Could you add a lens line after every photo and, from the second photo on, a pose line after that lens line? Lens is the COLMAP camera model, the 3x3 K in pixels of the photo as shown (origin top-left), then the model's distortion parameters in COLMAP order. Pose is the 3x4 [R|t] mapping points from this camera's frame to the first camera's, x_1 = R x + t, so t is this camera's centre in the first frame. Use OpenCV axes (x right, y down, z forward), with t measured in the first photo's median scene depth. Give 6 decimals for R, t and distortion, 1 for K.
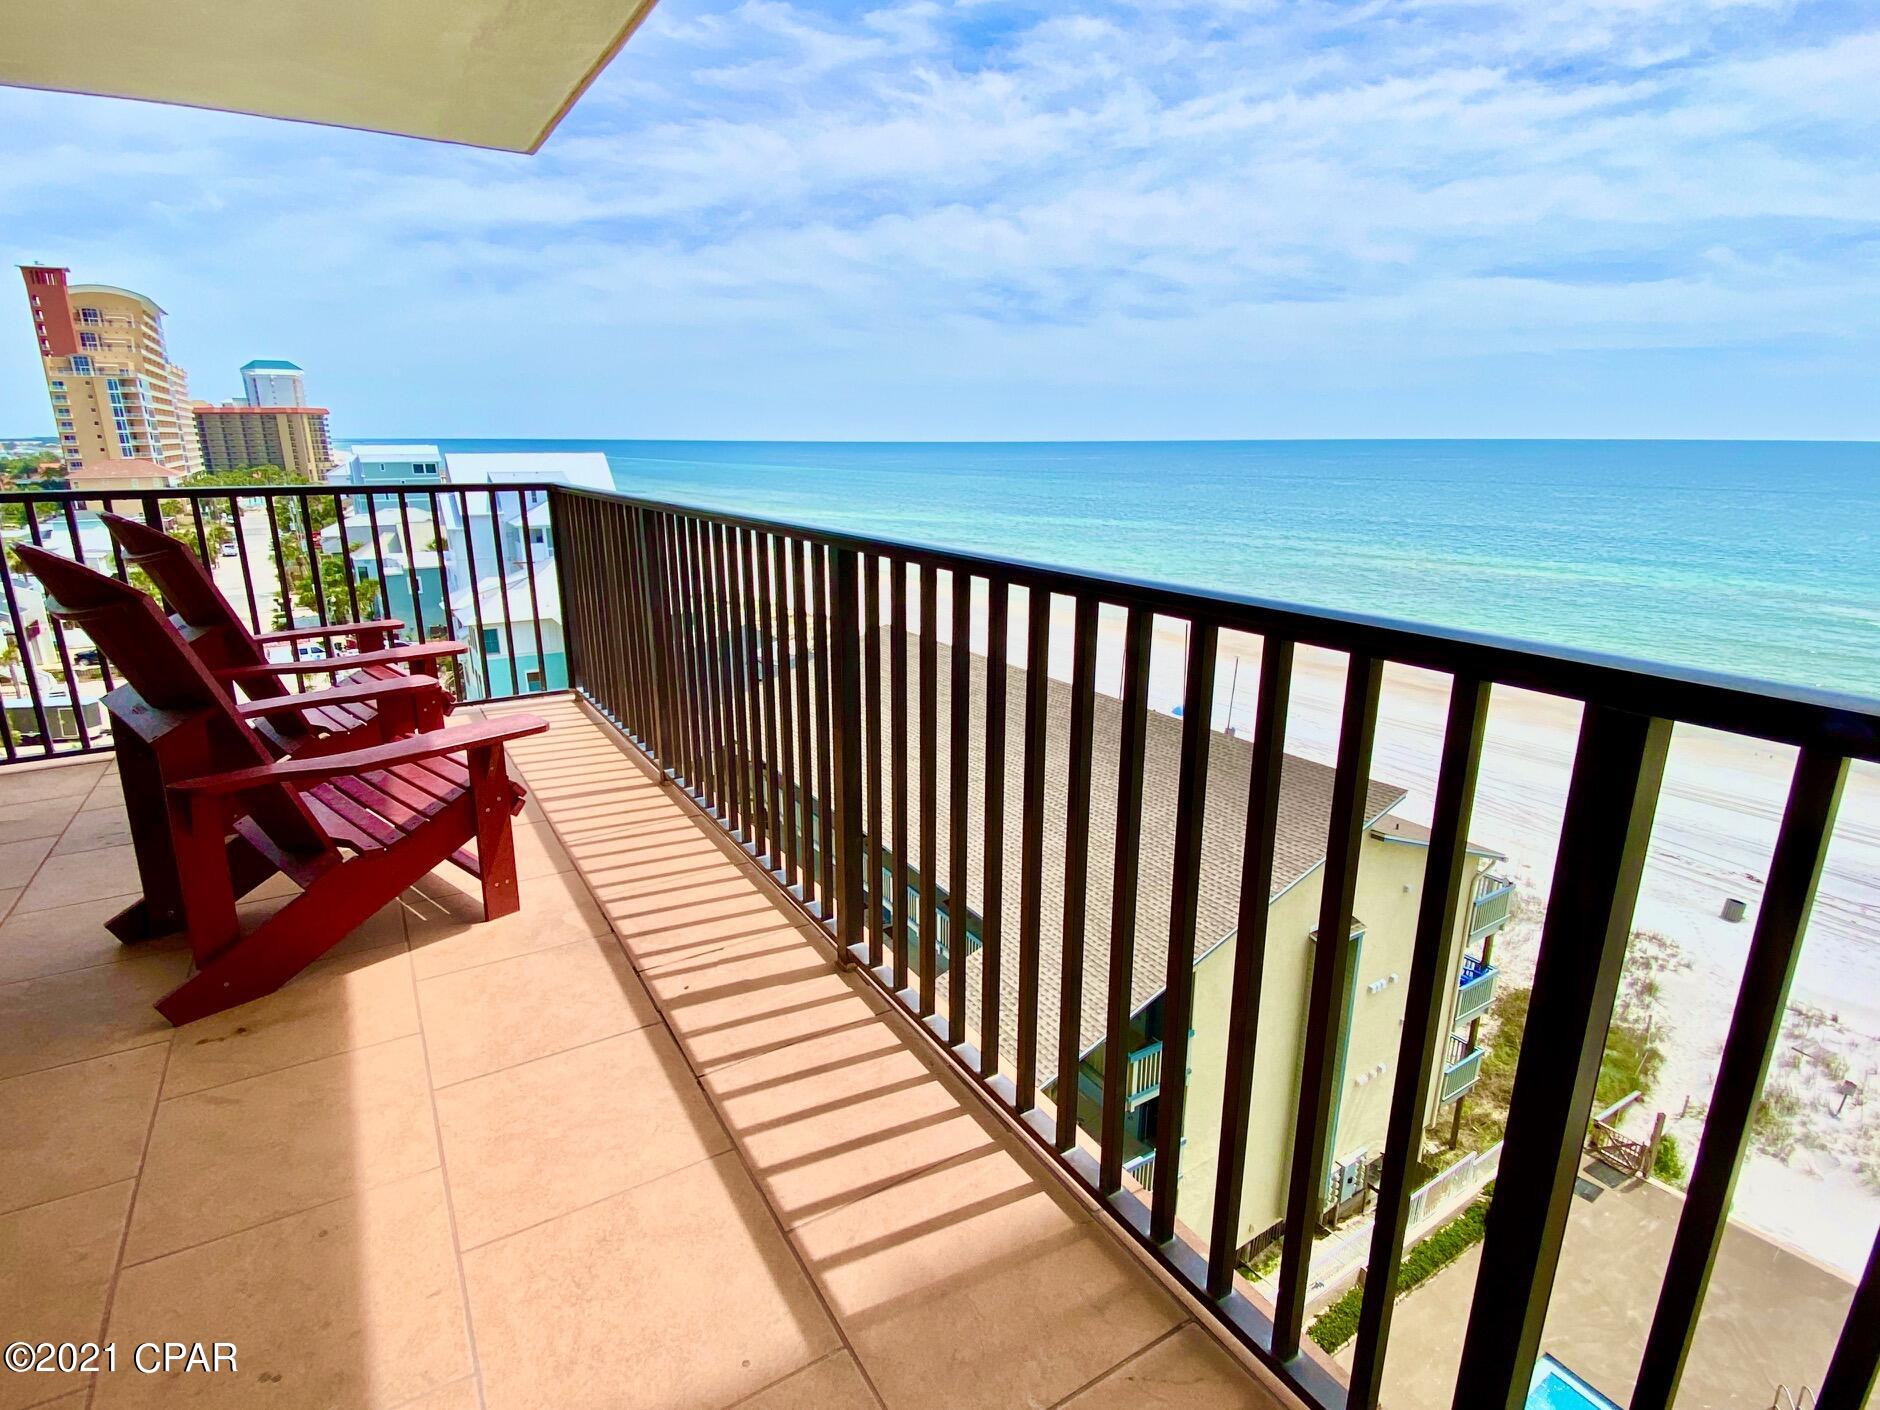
lens RADIAL K [[955.7, 0, 940.0], [0, 955.7, 705.0], [0, 0, 1]] dist [0.002227, 0.000275]
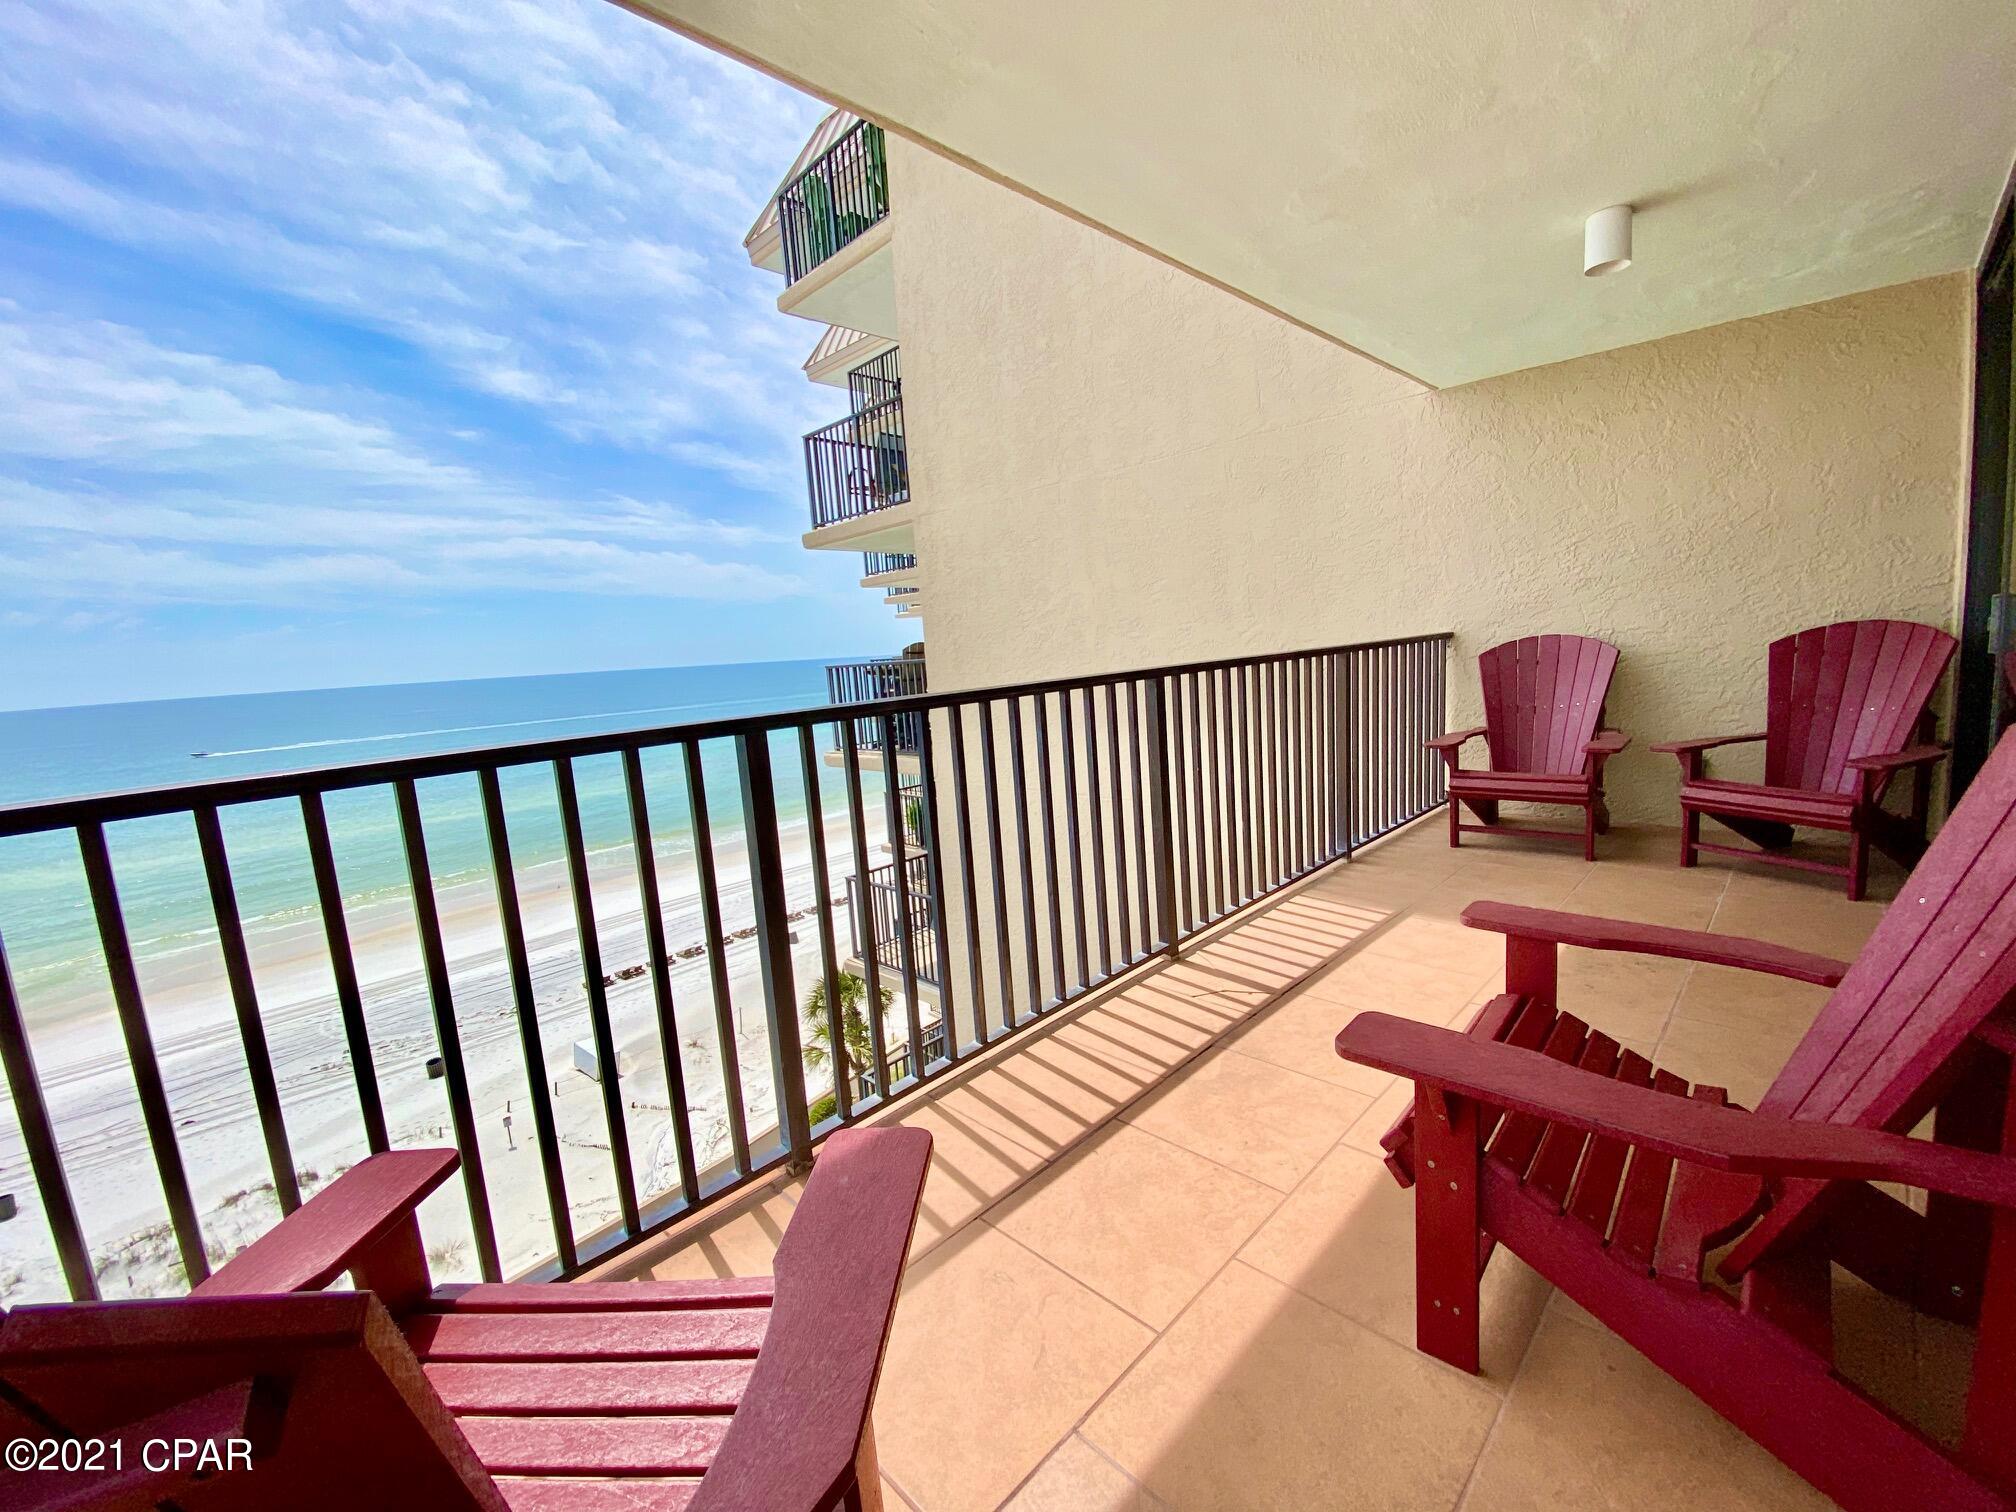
lens RADIAL K [[815.6, 0, 1010.6], [0, 815.6, 752.3], [0, 0, 1]] dist [0.040423, -0.030773]
pose [[-0.238868, -0.117217, 0.963951, -1.204429], [0.327039, 0.924984, 0.193519, -0.317139], [-0.914323, 0.361475, -0.182615, 1.364702]]
